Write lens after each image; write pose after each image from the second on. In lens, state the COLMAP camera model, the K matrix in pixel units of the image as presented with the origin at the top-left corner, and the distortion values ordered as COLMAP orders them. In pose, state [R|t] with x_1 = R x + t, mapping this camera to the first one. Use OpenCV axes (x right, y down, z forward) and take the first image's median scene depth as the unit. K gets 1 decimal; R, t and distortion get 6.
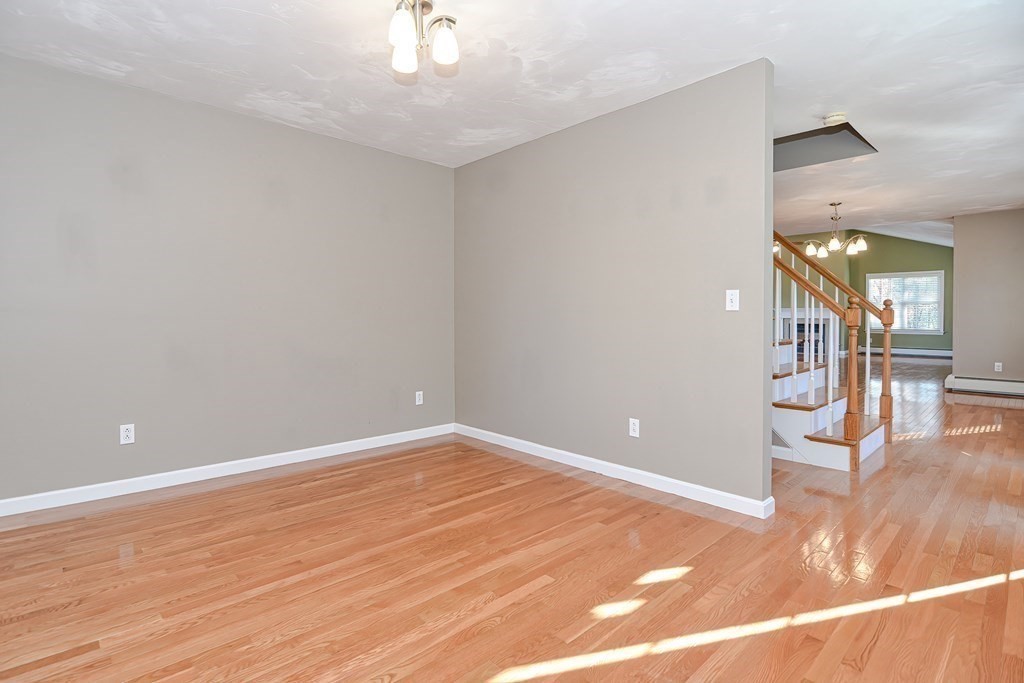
lens RADIAL K [[493.3, 0, 513.6], [0, 493.3, 337.4], [0, 0, 1]] dist [0.000608, -0.000128]
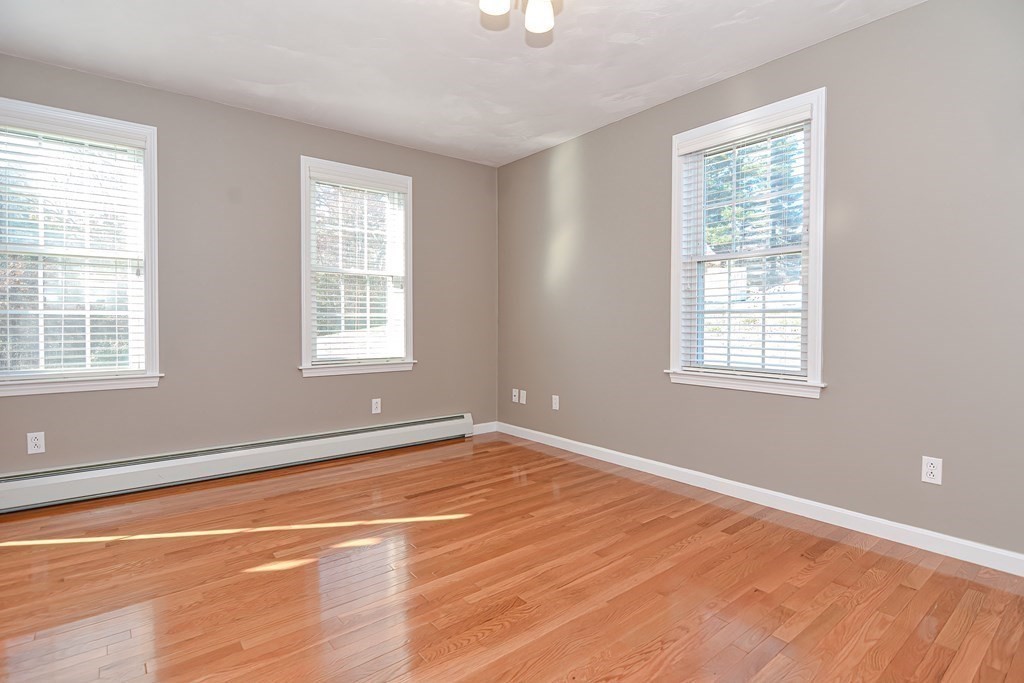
lens RADIAL K [[493.3, 0, 513.6], [0, 493.3, 337.4], [0, 0, 1]] dist [0.000608, -0.000128]
pose [[-0.996355, -0.007558, 0.084969, -0.270101], [-0.001655, 0.997593, 0.069324, -0.058271], [-0.085288, 0.068931, -0.993969, 2.039790]]
